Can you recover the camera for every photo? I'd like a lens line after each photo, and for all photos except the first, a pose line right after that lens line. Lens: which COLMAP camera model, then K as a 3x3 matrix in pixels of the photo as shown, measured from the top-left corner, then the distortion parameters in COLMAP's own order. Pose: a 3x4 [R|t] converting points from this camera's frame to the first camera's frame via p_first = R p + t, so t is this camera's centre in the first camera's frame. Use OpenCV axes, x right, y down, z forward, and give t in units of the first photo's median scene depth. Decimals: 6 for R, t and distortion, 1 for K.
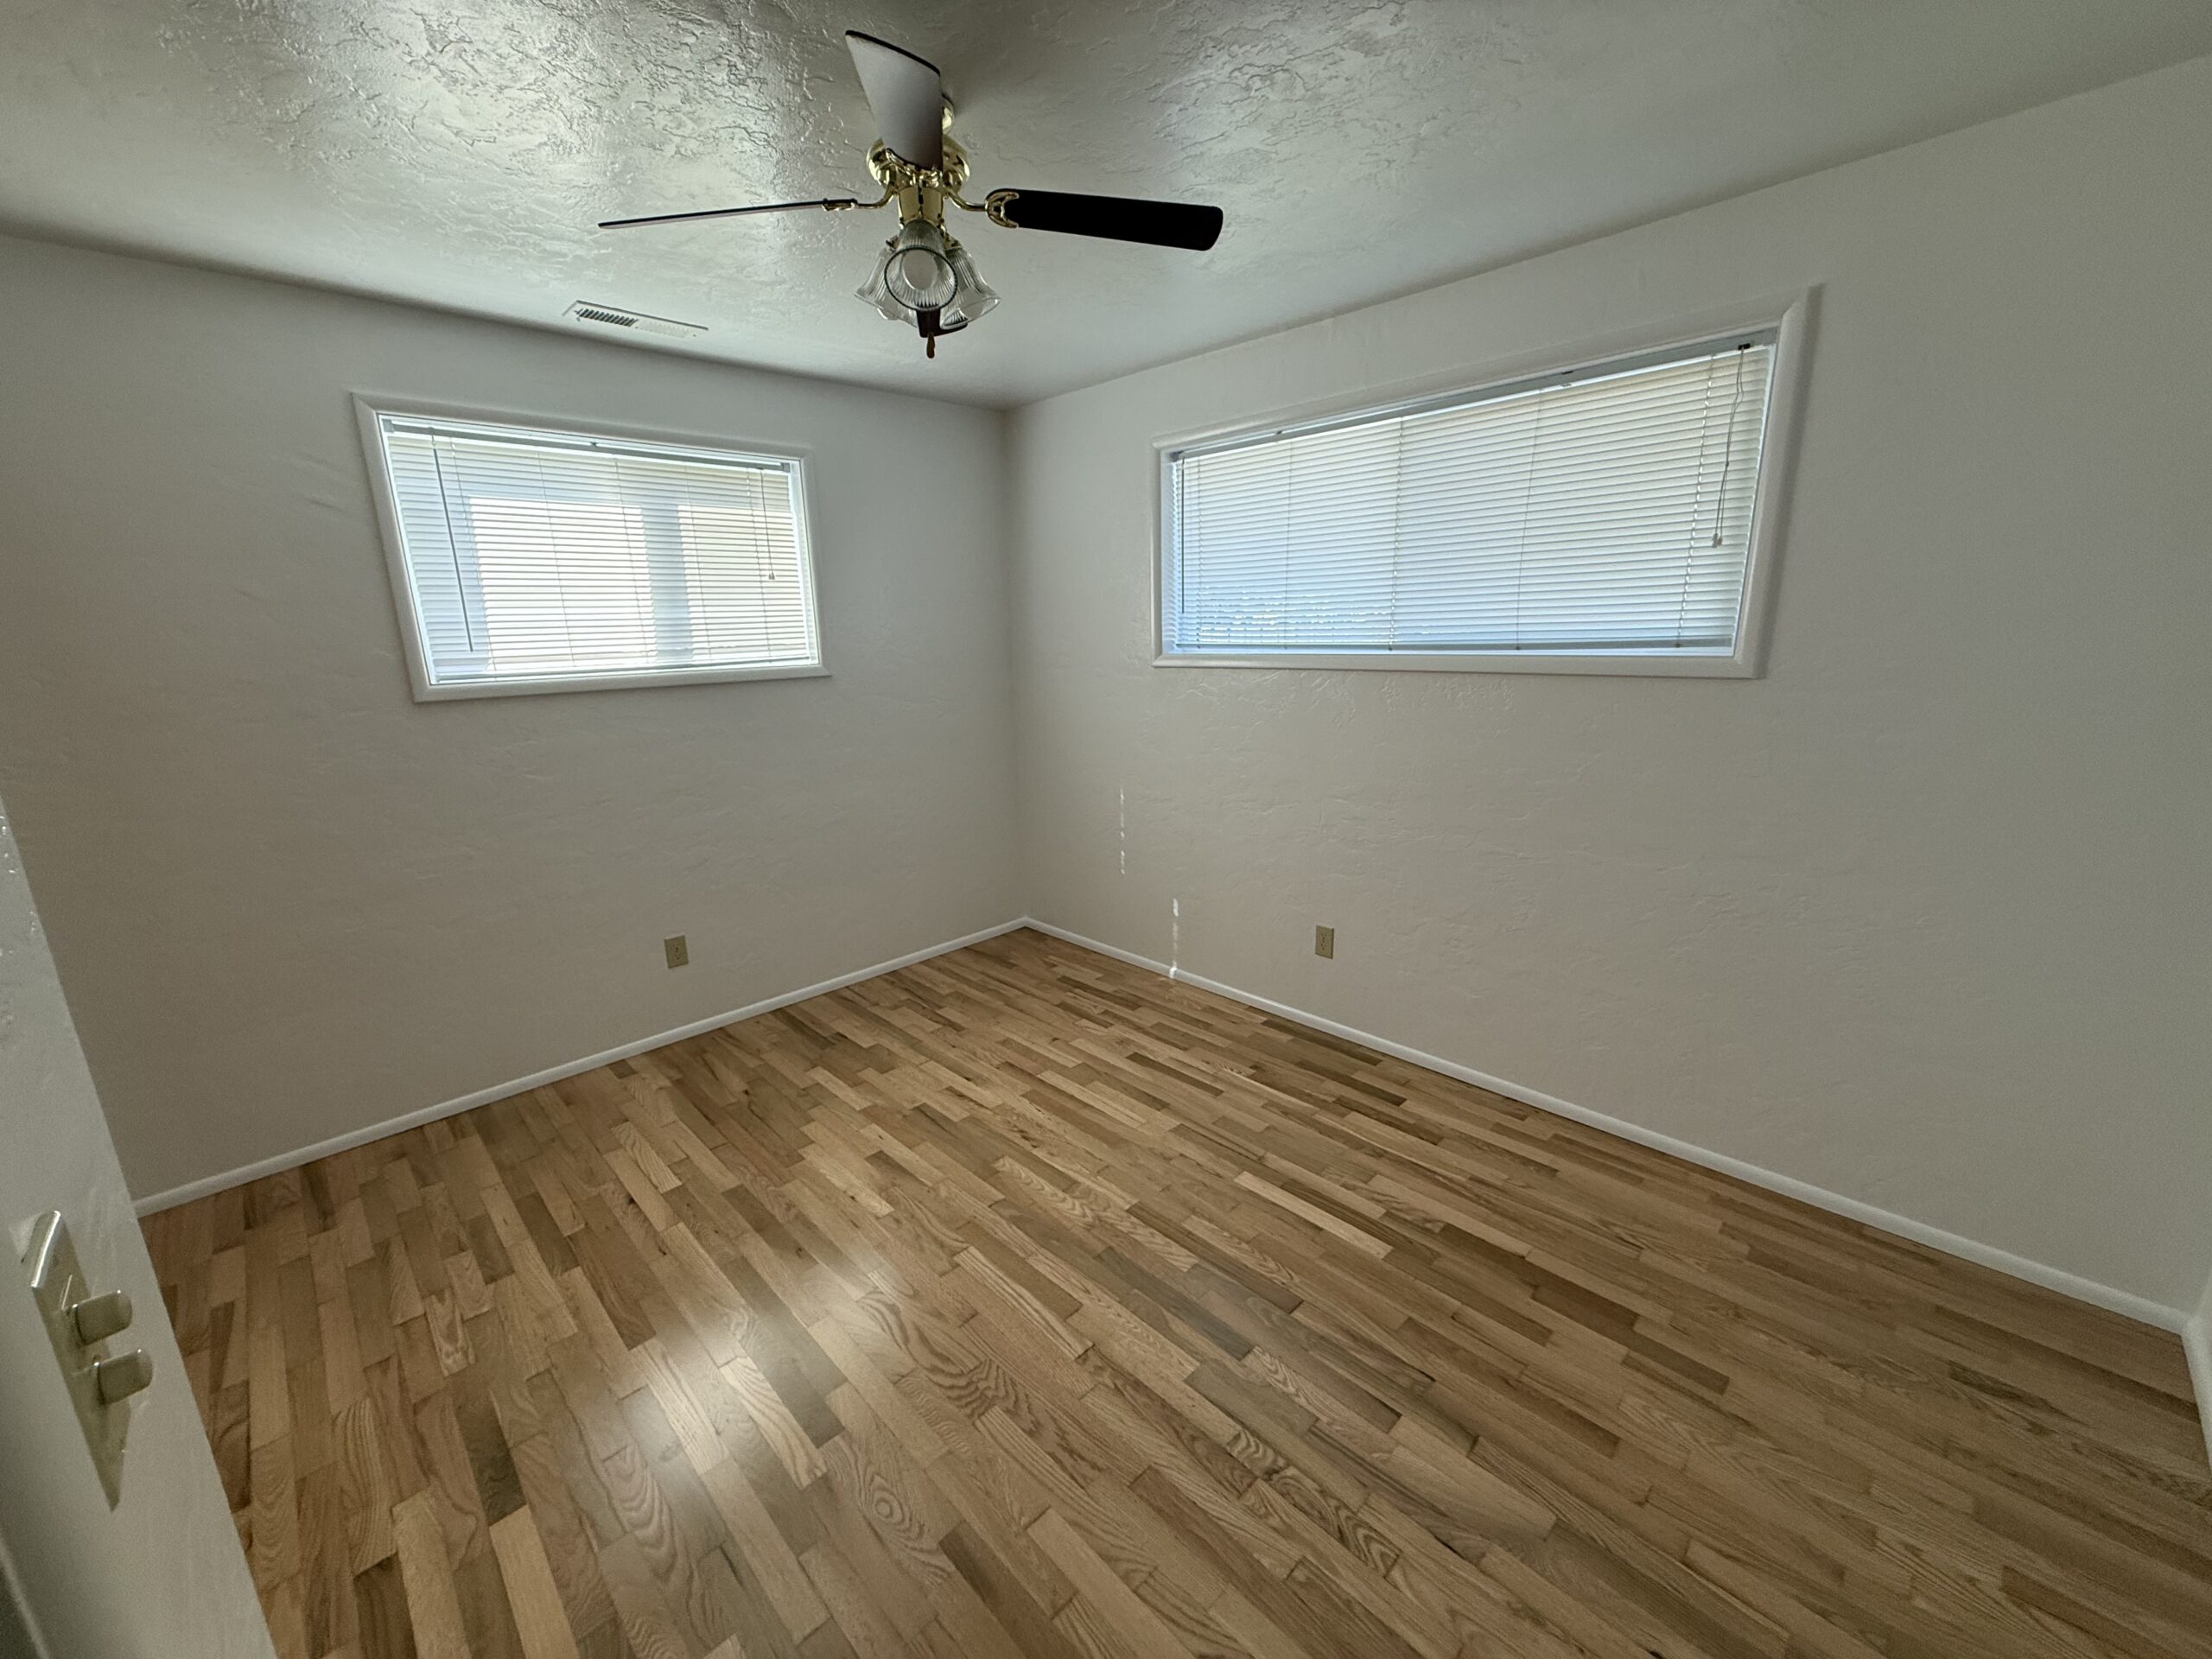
lens RADIAL K [[876.2, 0, 1097.7], [0, 876.2, 831.0], [0, 0, 1]] dist [-0.001091, 0.000294]
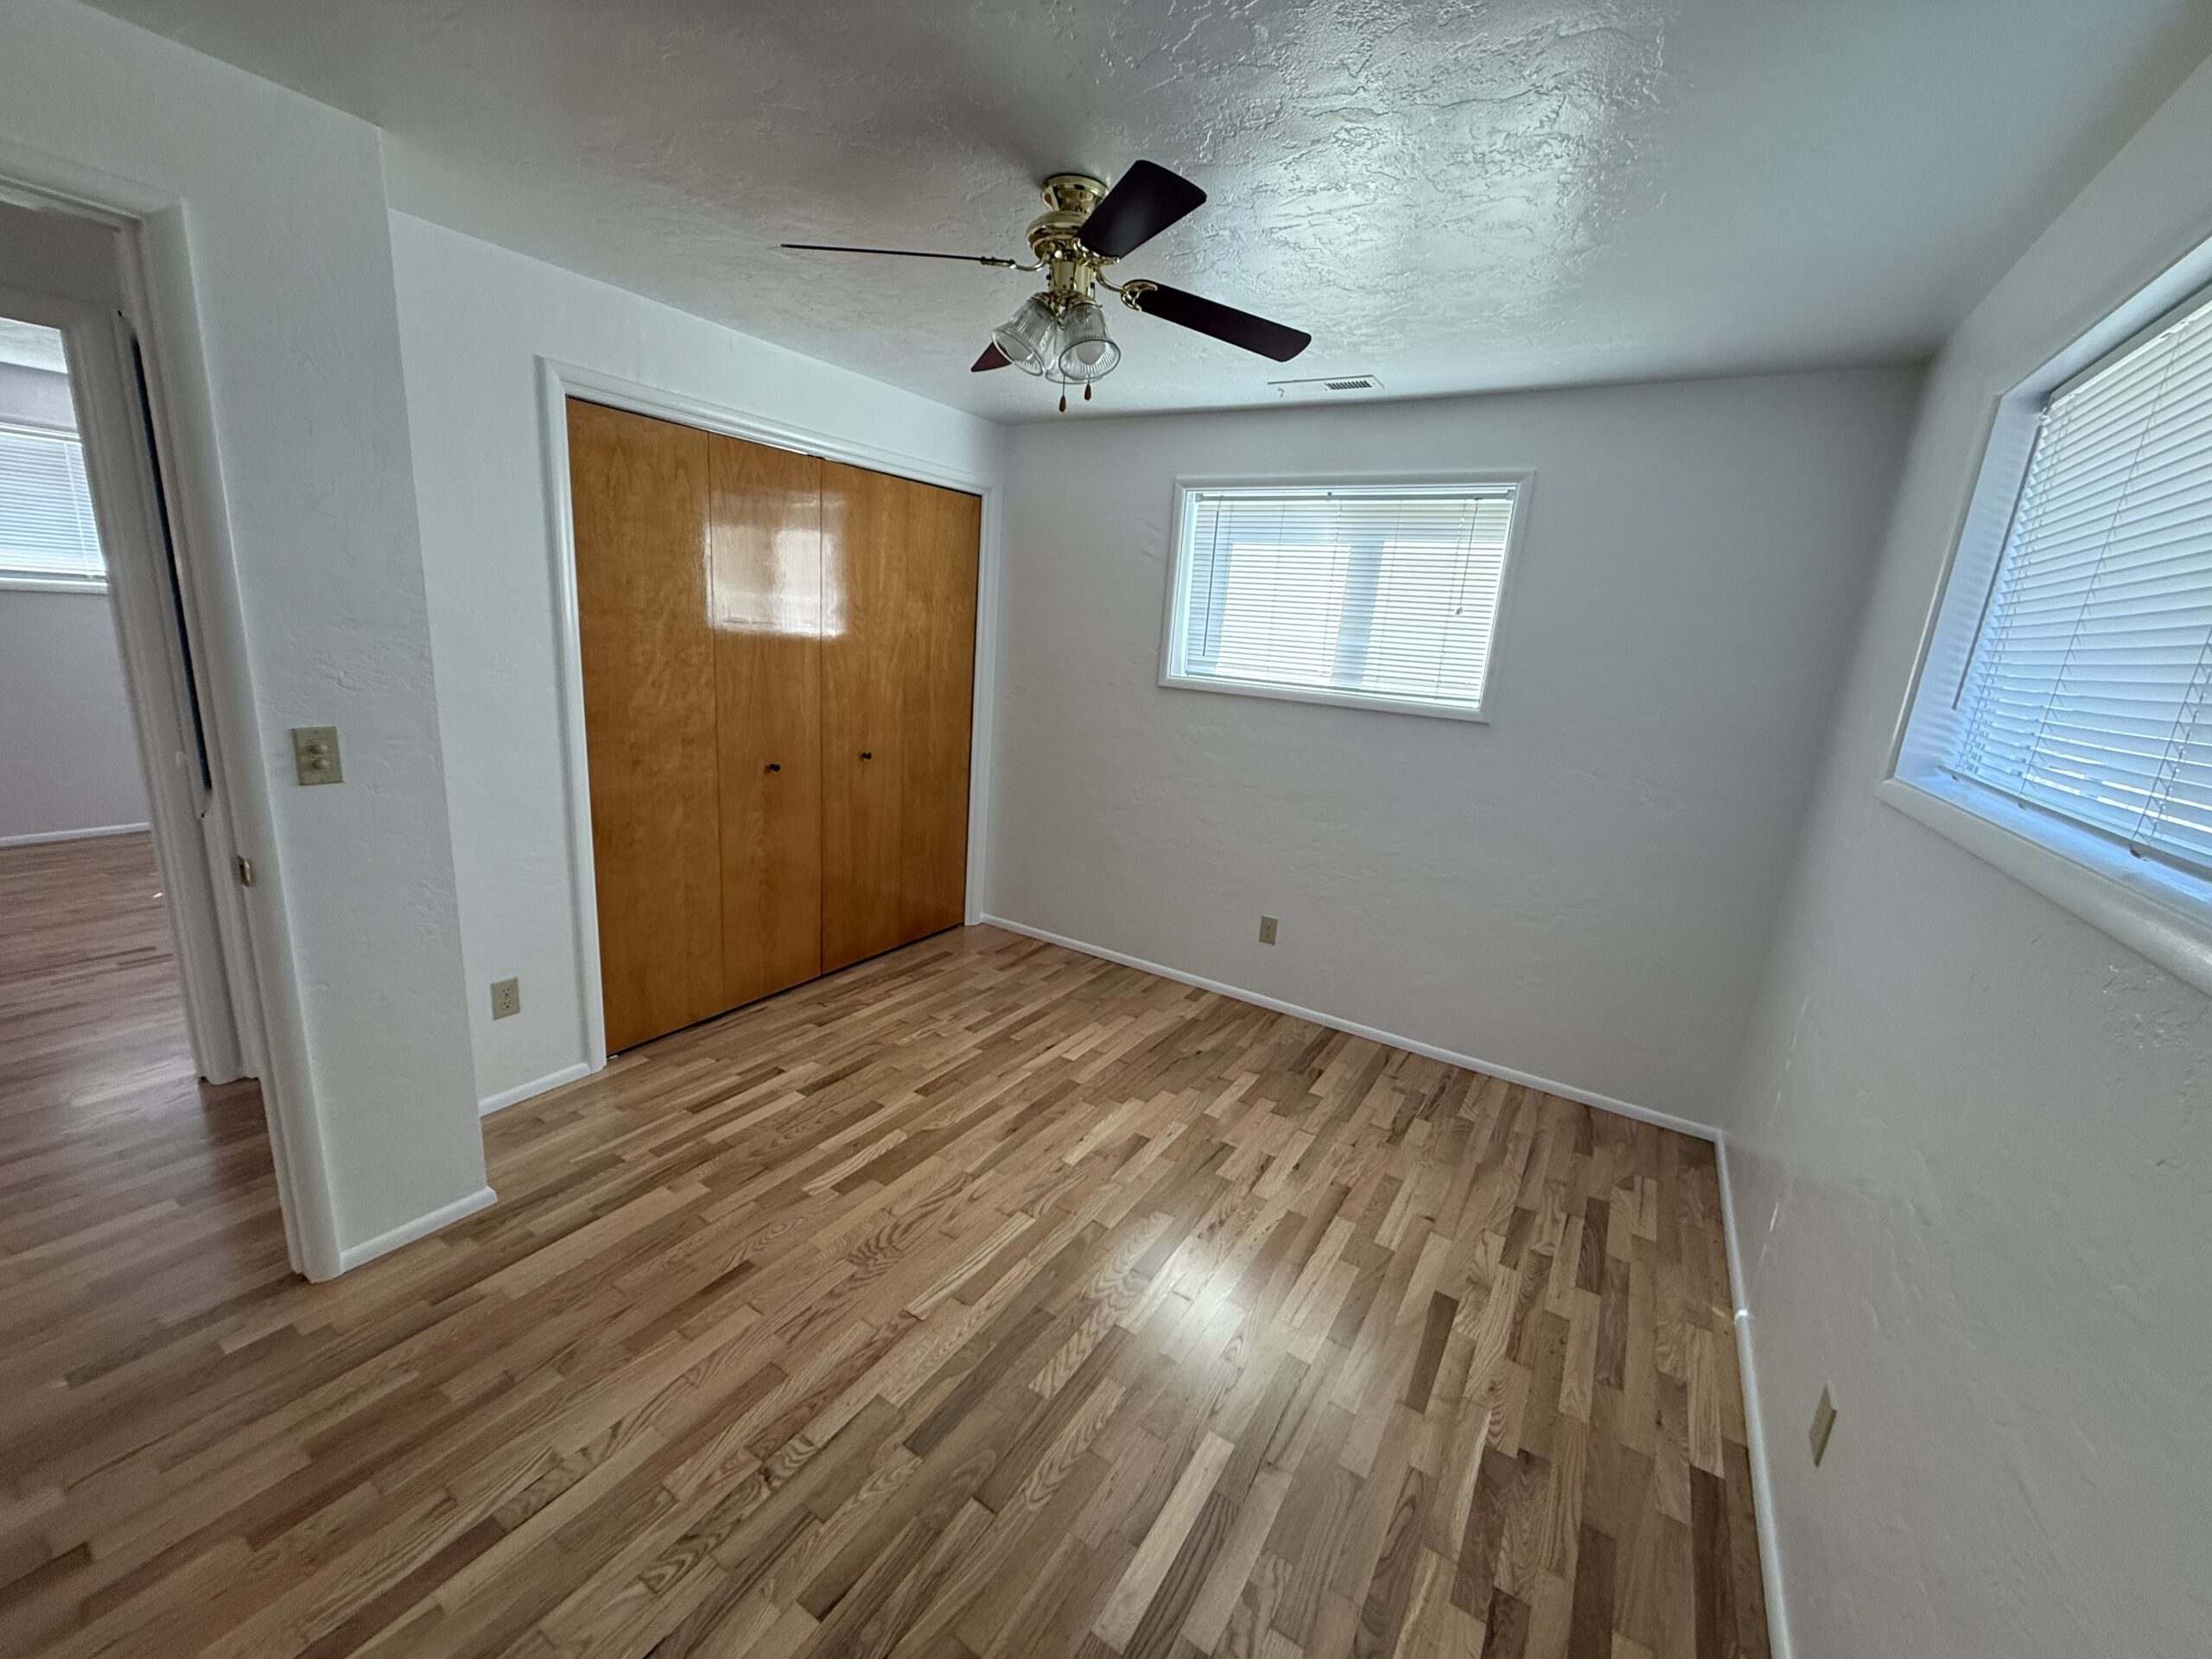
lens RADIAL K [[876.2, 0, 1097.7], [0, 876.2, 831.0], [0, 0, 1]] dist [-0.001091, 0.000294]
pose [[0.233022, 0.267022, -0.935094, 0.664122], [-0.300227, 0.934346, 0.191993, -0.179887], [0.924967, 0.236002, 0.297890, 0.555972]]
